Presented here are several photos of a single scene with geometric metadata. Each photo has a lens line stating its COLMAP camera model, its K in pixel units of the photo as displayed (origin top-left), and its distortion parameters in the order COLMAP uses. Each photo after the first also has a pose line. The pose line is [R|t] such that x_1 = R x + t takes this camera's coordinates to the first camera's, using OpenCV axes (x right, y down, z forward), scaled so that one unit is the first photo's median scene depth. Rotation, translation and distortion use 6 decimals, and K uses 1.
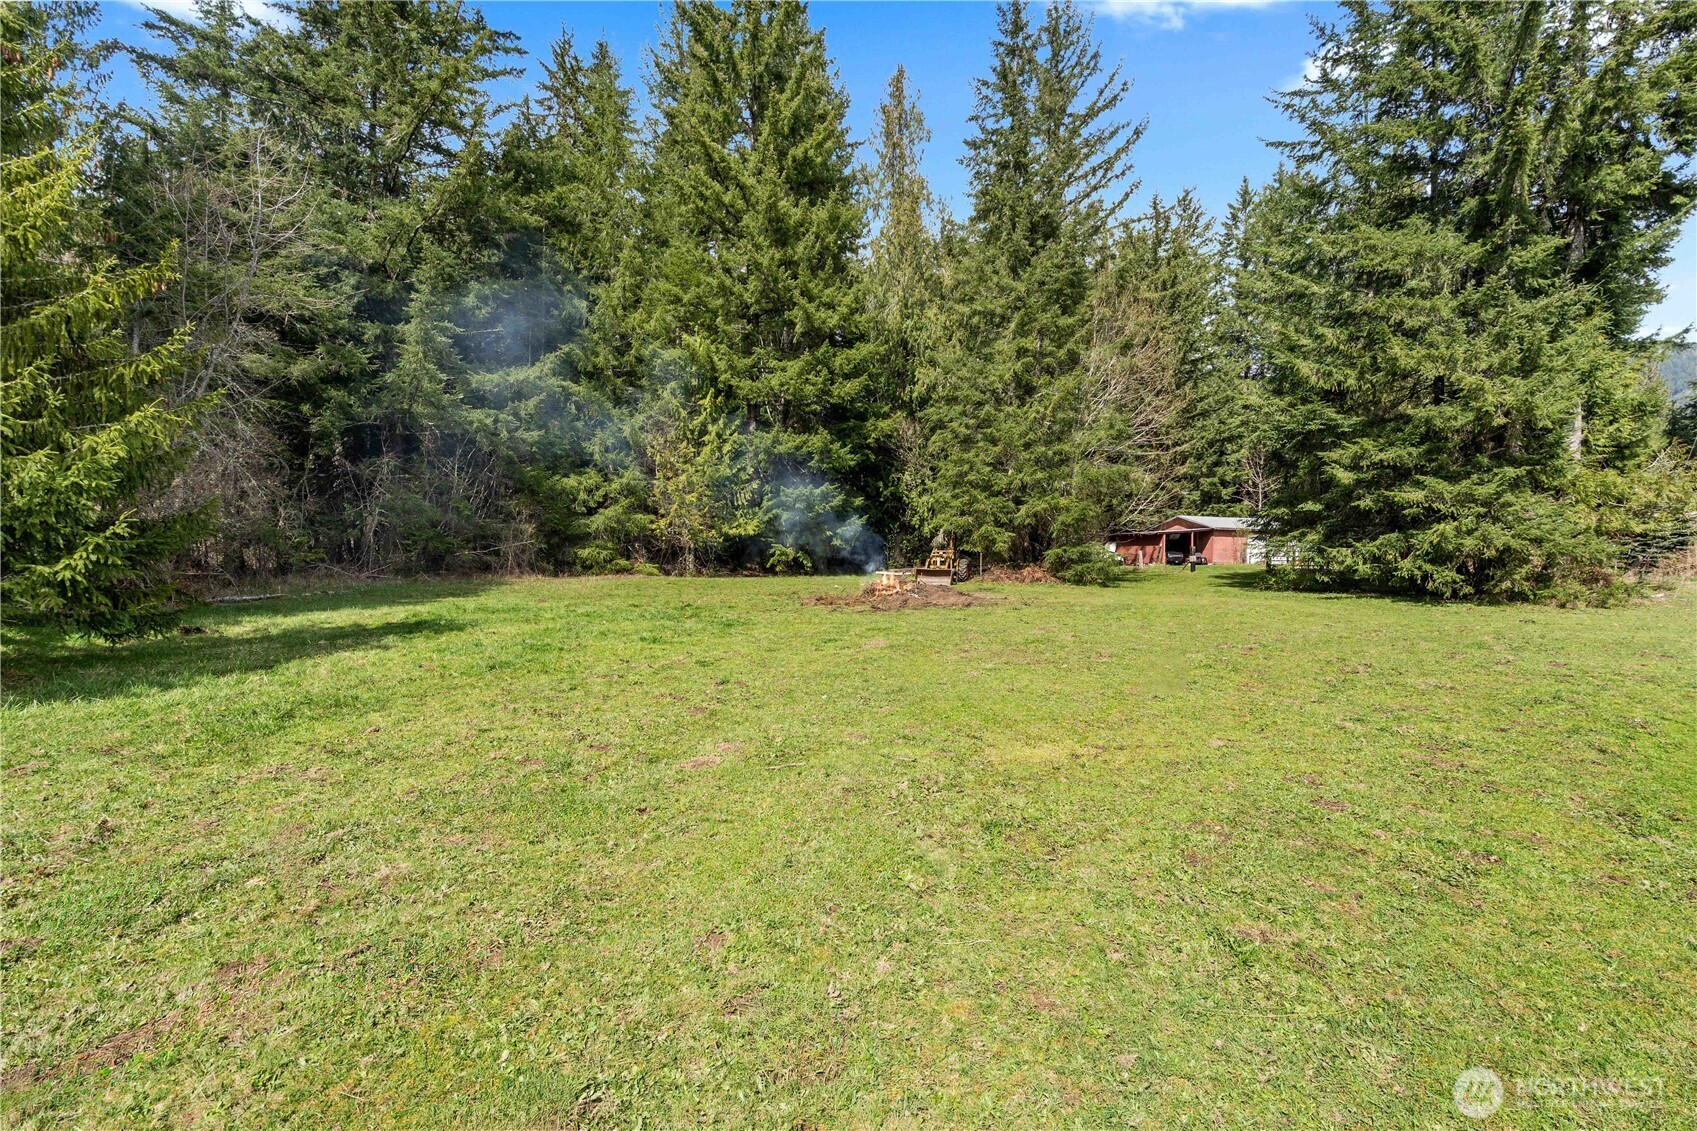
lens RADIAL K [[772.1, 0, 825.6], [0, 772.1, 571.8], [0, 0, 1]] dist [0.000781, 0.000481]
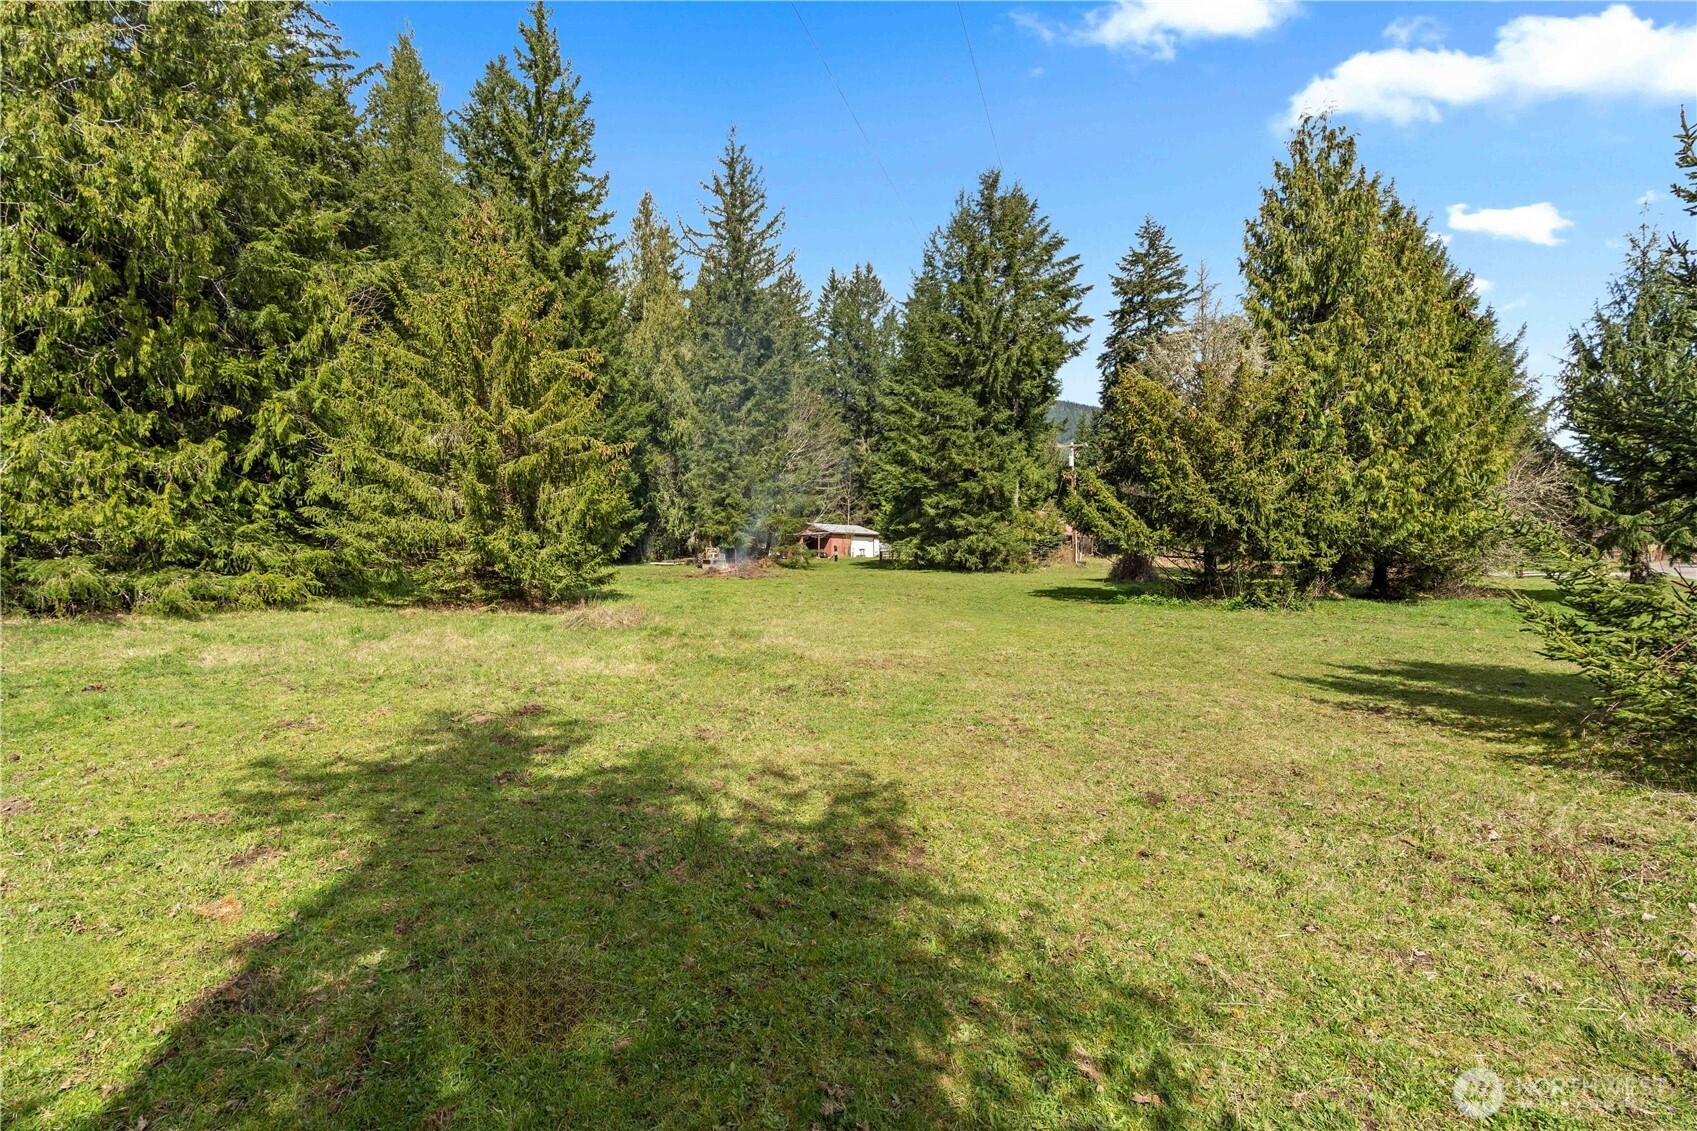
lens RADIAL K [[772.1, 0, 825.6], [0, 772.1, 571.8], [0, 0, 1]] dist [0.000781, 0.000481]
pose [[0.866288, -0.014394, 0.499338, -0.604814], [0.012588, 0.999896, 0.006985, 0.016931], [-0.499387, 0.000235, 0.866379, -0.637244]]
